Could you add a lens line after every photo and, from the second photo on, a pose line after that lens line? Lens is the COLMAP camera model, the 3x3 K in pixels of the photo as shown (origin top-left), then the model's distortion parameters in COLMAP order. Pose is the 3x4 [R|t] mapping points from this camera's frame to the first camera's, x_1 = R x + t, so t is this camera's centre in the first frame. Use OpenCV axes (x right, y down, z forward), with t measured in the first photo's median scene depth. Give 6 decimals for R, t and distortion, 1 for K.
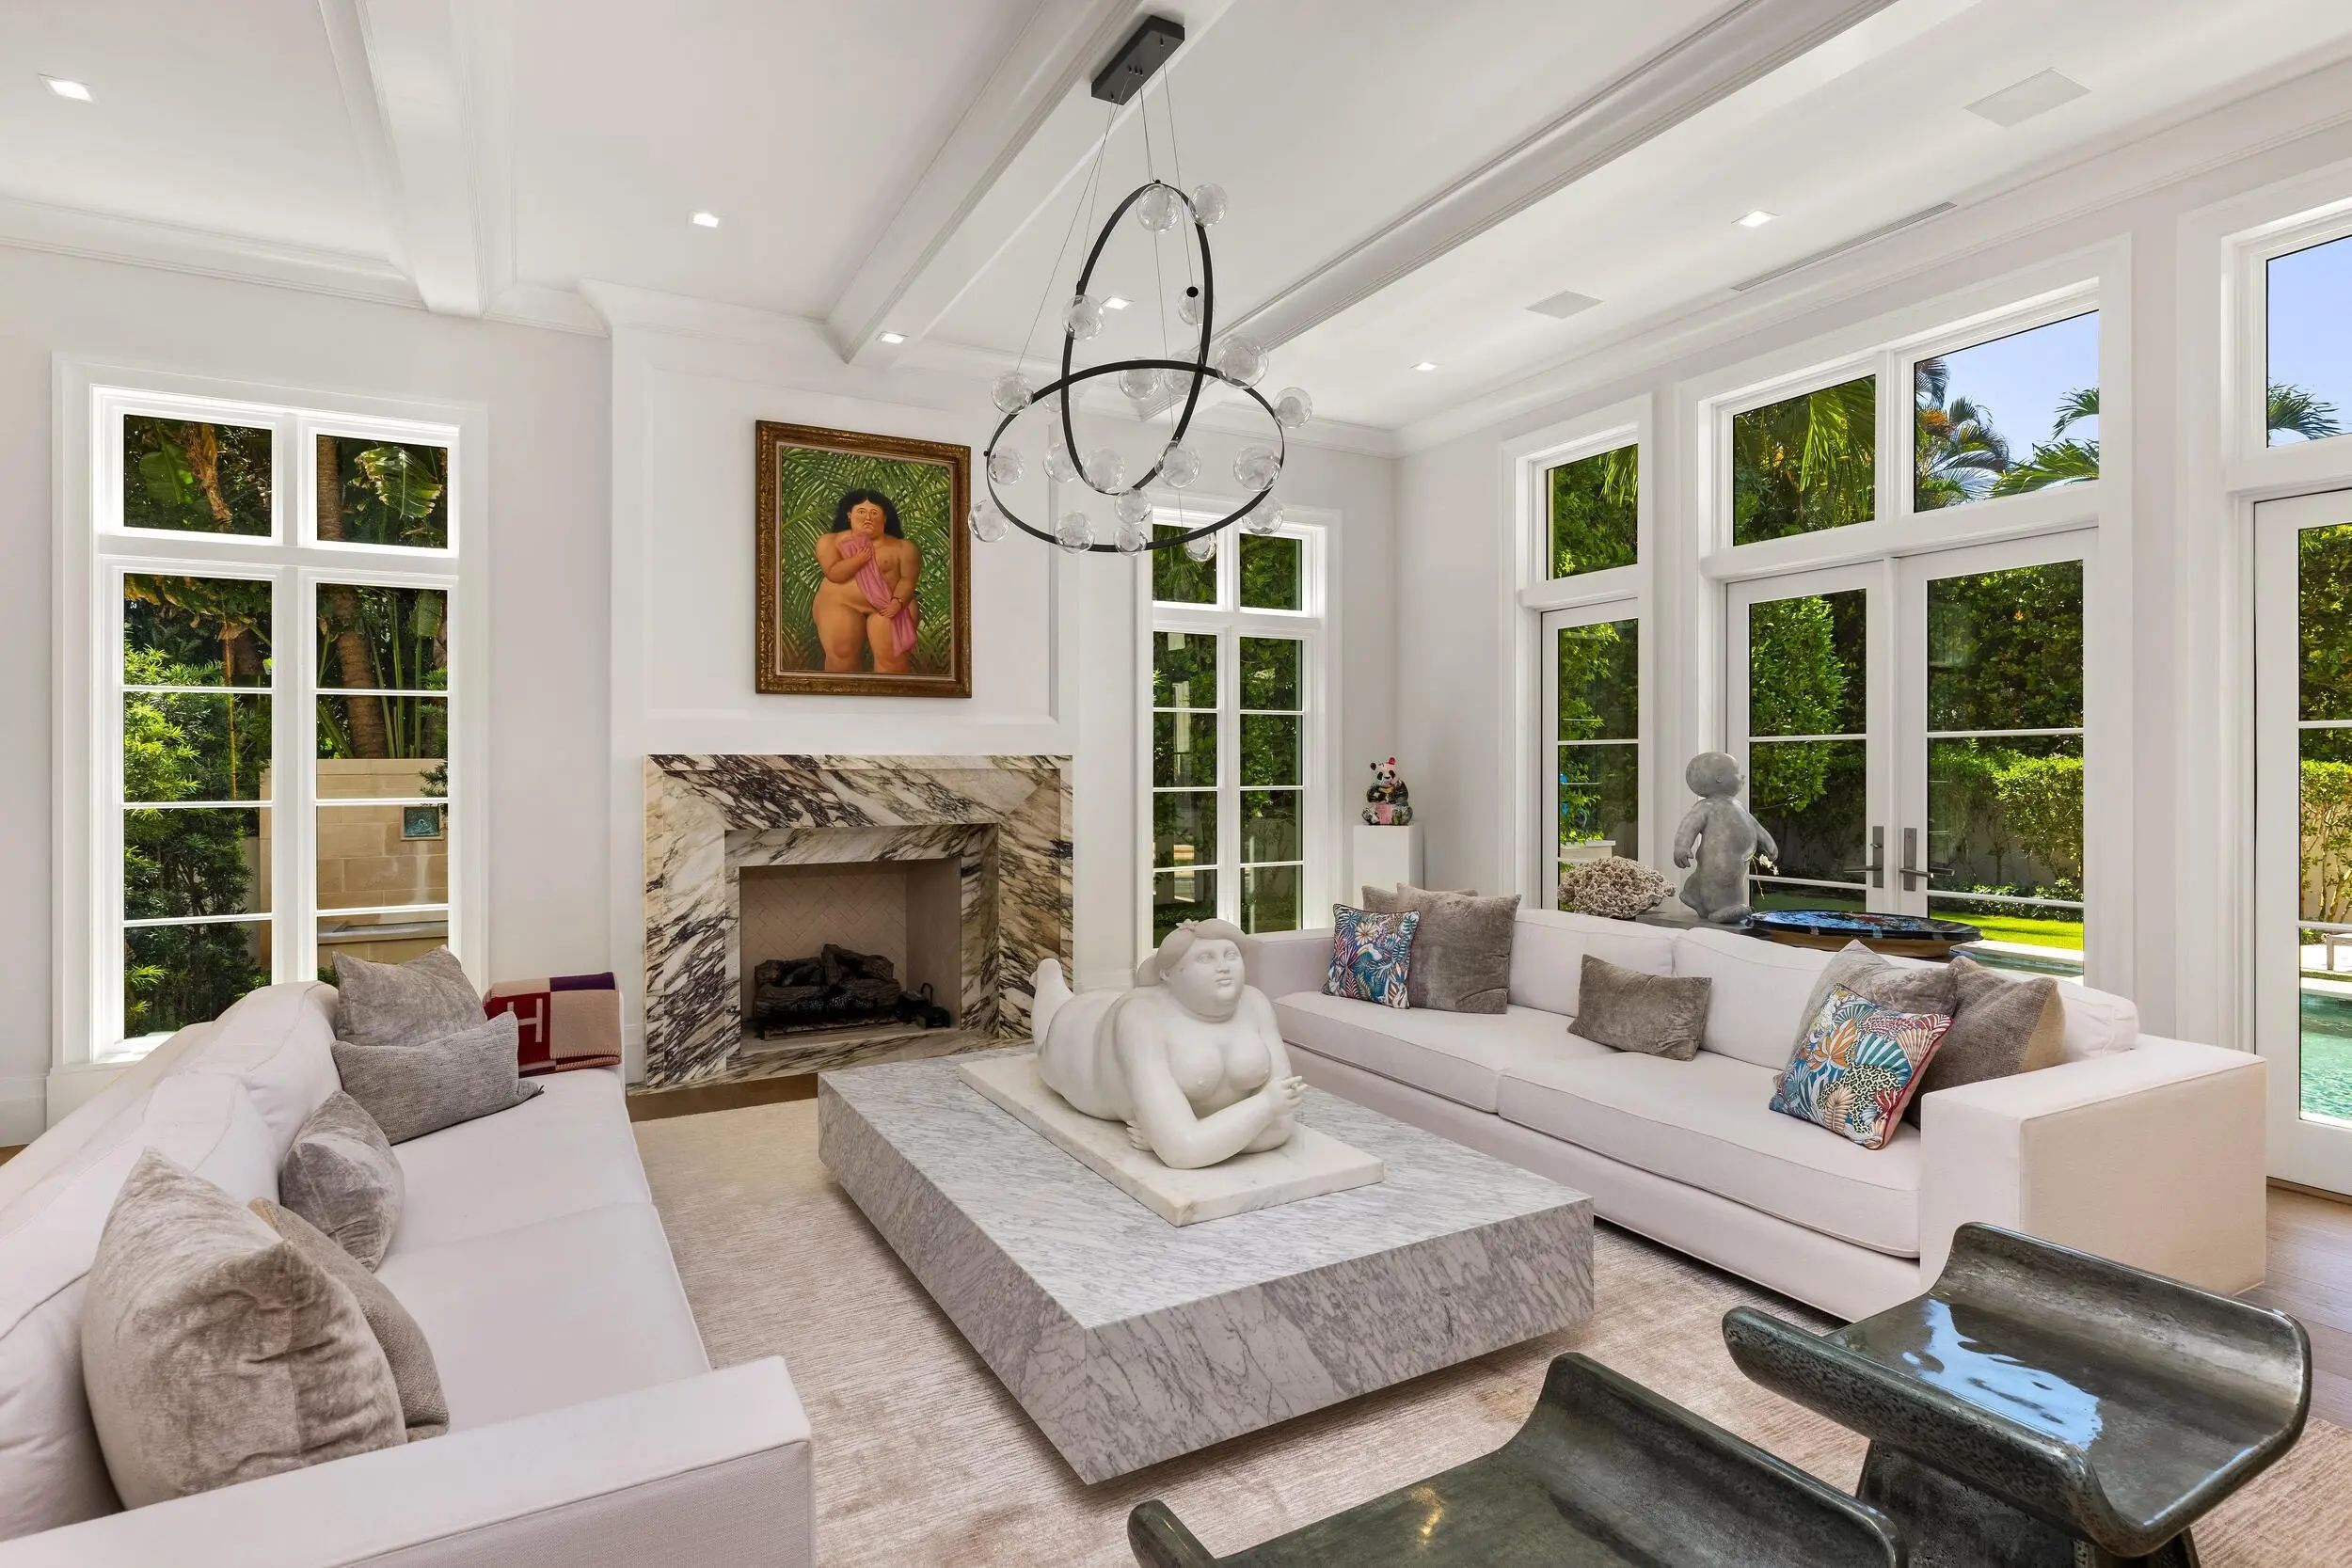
lens RADIAL K [[1192.4, 0, 1136.0], [0, 1192.4, 754.6], [0, 0, 1]] dist [-0.000634, -0.000069]
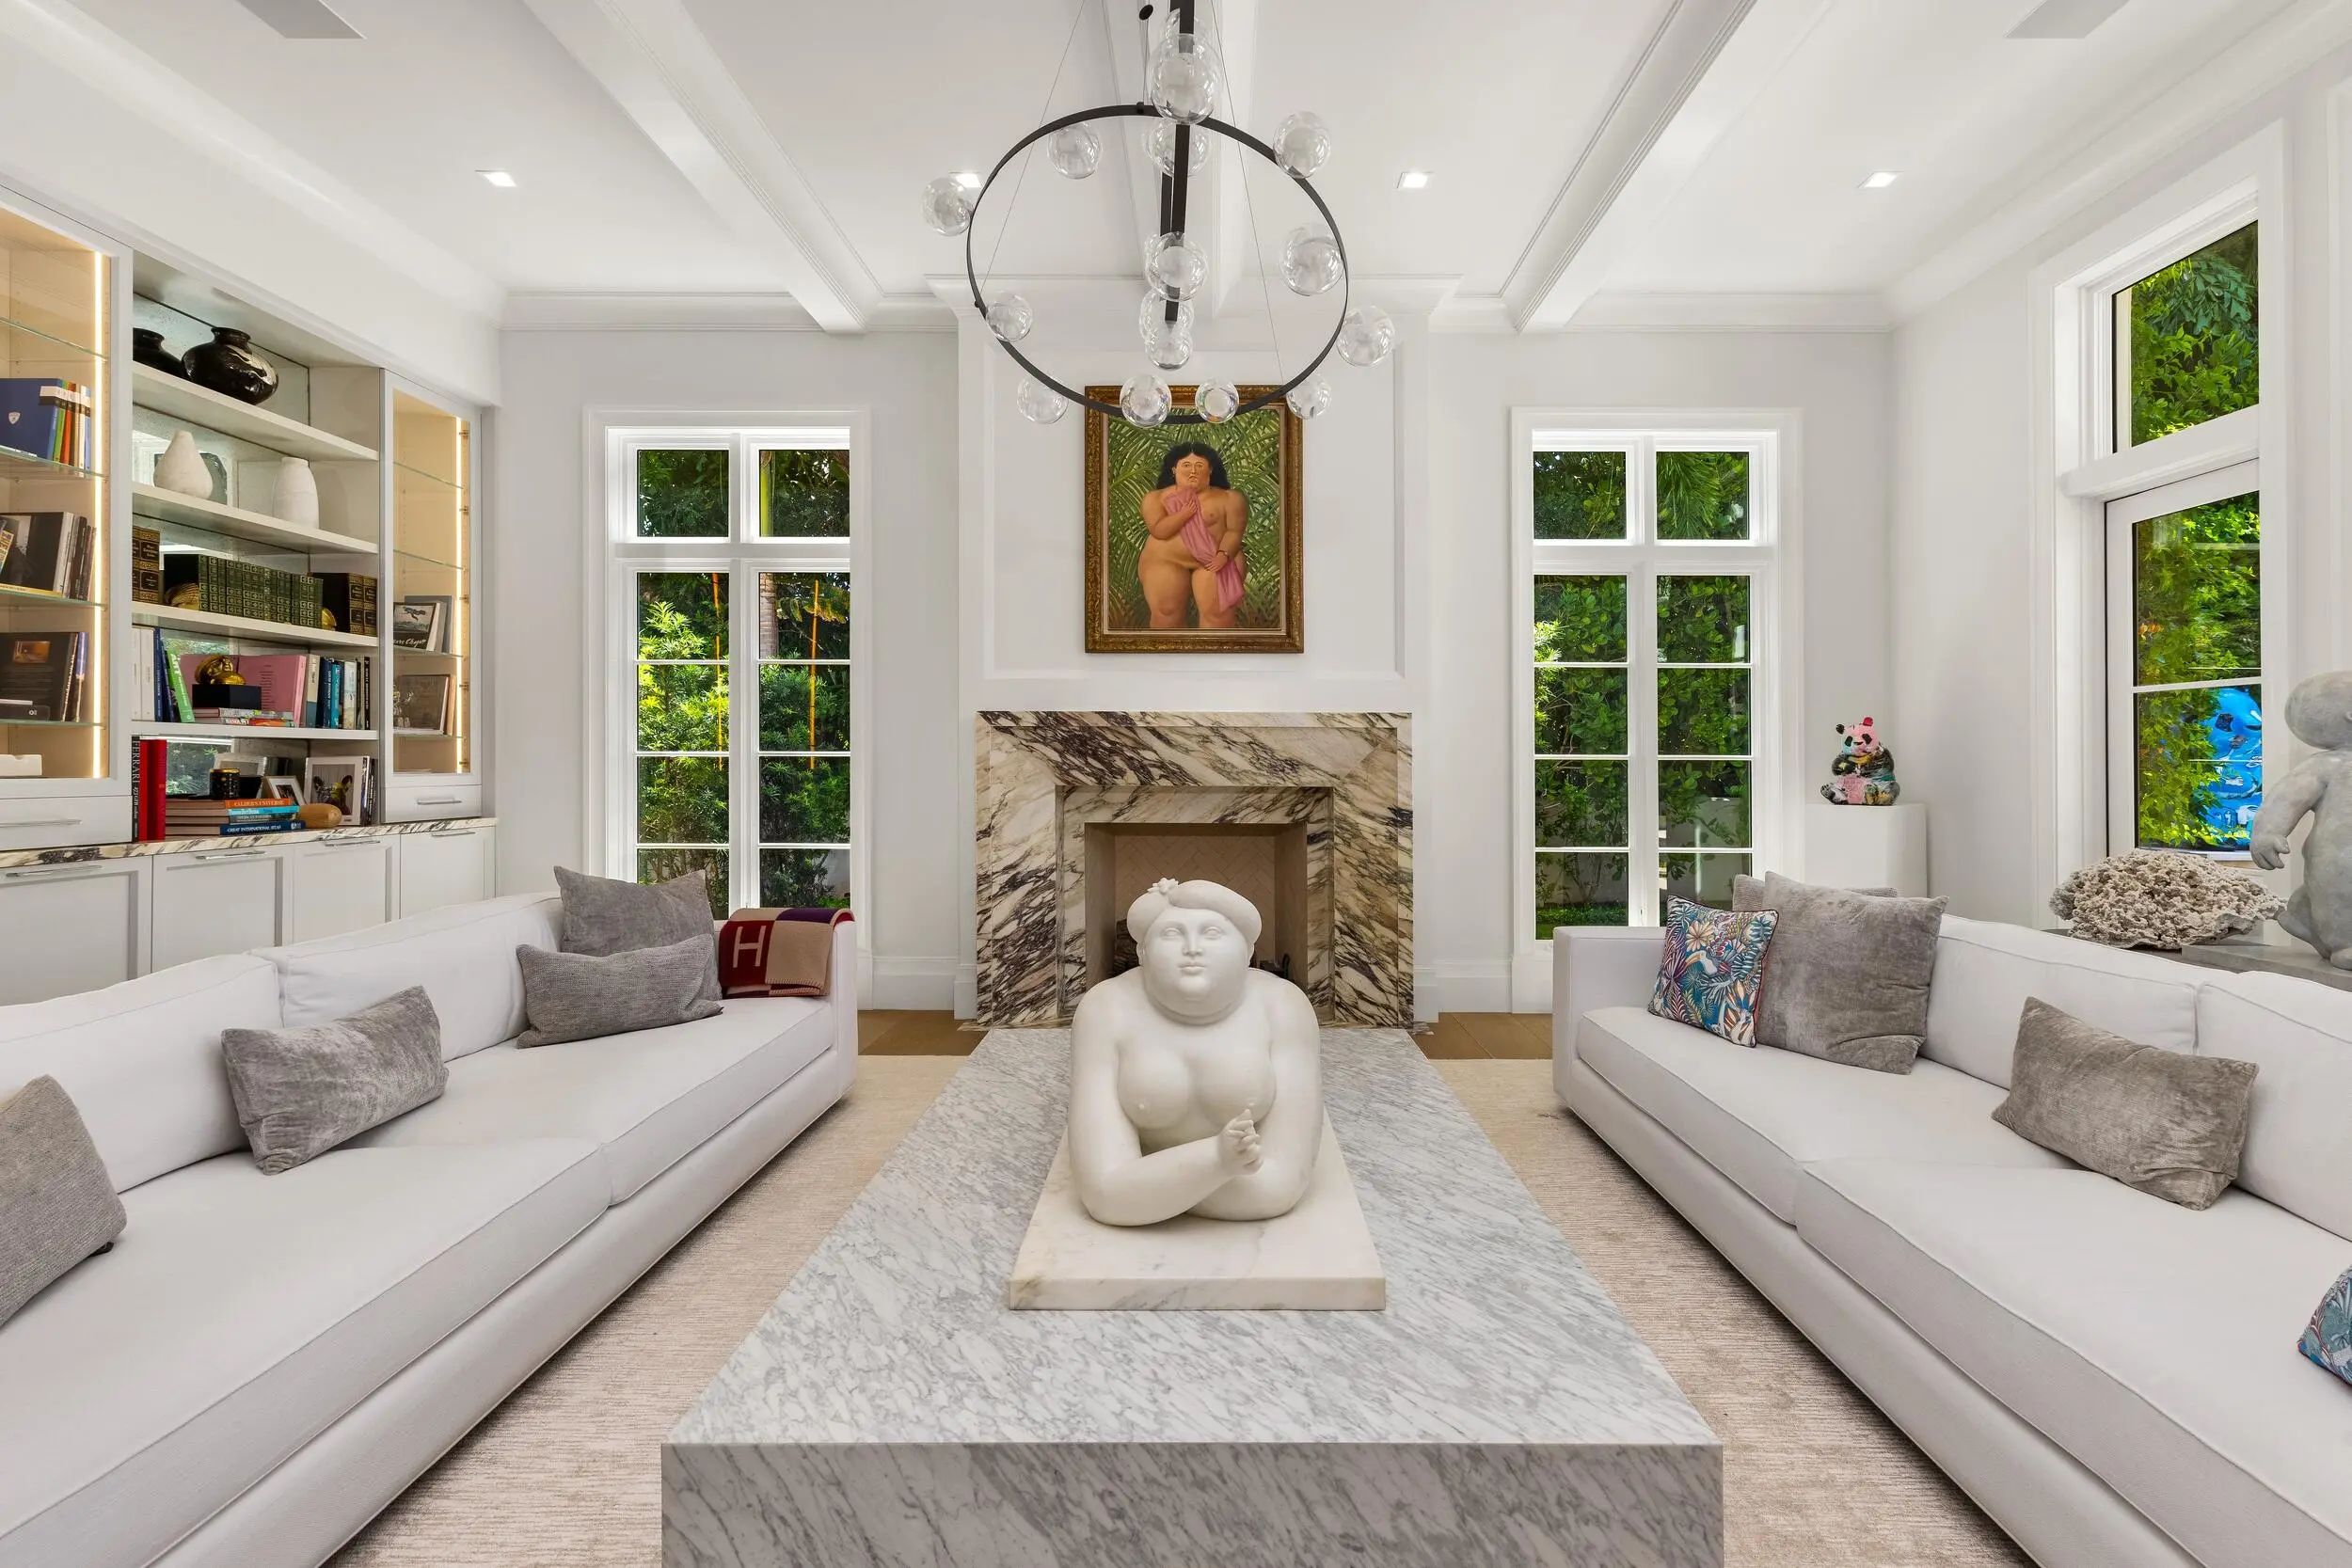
lens RADIAL K [[1077.6, 0, 1184.1], [0, 1077.6, 739.9], [0, 0, 1]] dist [0.005230, -0.000736]
pose [[0.879563, -0.000102, -0.475783, 0.212077], [-0.004576, 0.999952, -0.008674, 0.033555], [0.475761, 0.009807, 0.879520, 0.243489]]
